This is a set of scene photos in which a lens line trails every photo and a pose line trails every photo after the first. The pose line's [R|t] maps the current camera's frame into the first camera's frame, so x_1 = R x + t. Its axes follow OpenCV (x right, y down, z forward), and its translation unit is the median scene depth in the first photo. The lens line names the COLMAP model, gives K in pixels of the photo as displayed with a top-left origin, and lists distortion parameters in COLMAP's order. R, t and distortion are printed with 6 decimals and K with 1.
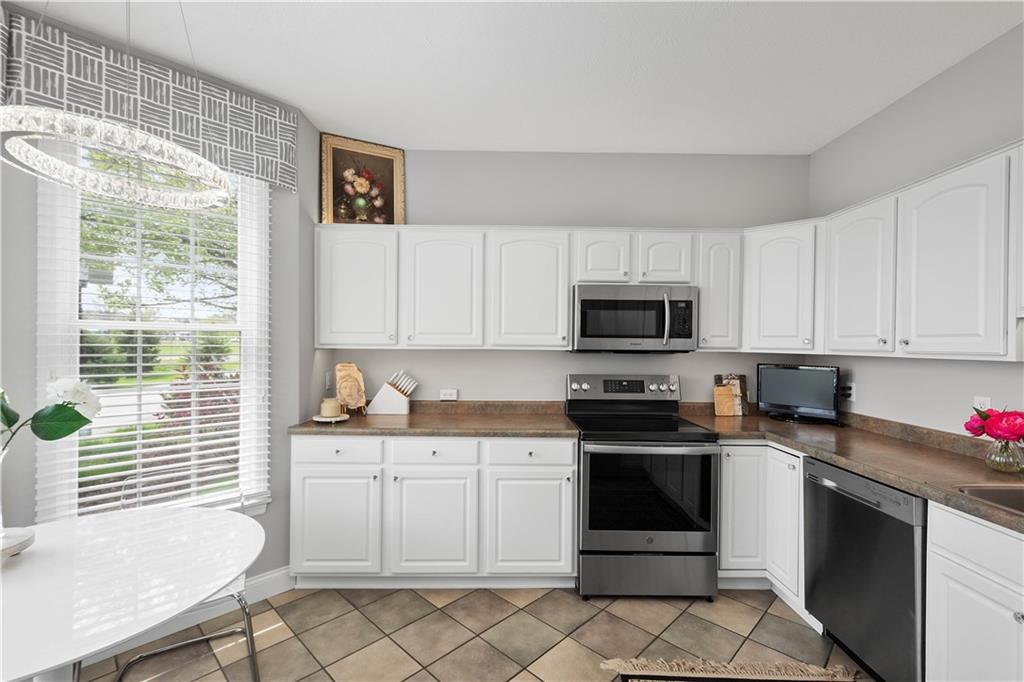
lens RADIAL K [[455.2, 0, 510.2], [0, 455.2, 344.8], [0, 0, 1]] dist [0.015377, -0.004673]
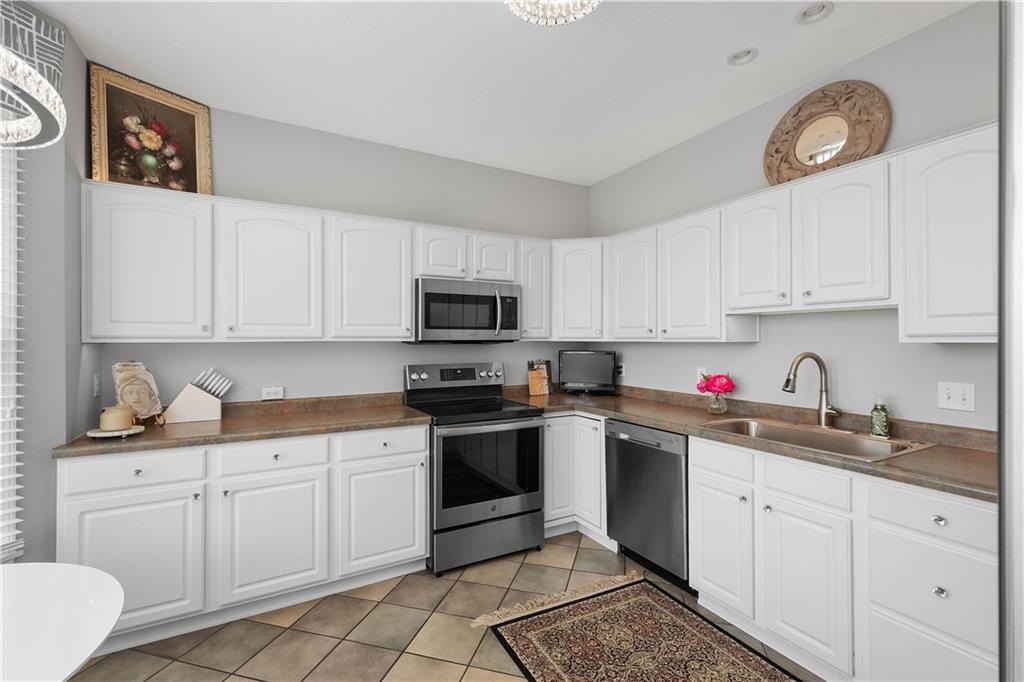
lens RADIAL K [[455.2, 0, 514.4], [0, 455.2, 336.8], [0, 0, 1]] dist [0.015377, -0.004673]
pose [[0.876839, -0.007675, 0.480722, -0.180766], [0.011877, 0.999913, -0.005699, 0.011771], [-0.480637, 0.010707, 0.876854, -0.014656]]
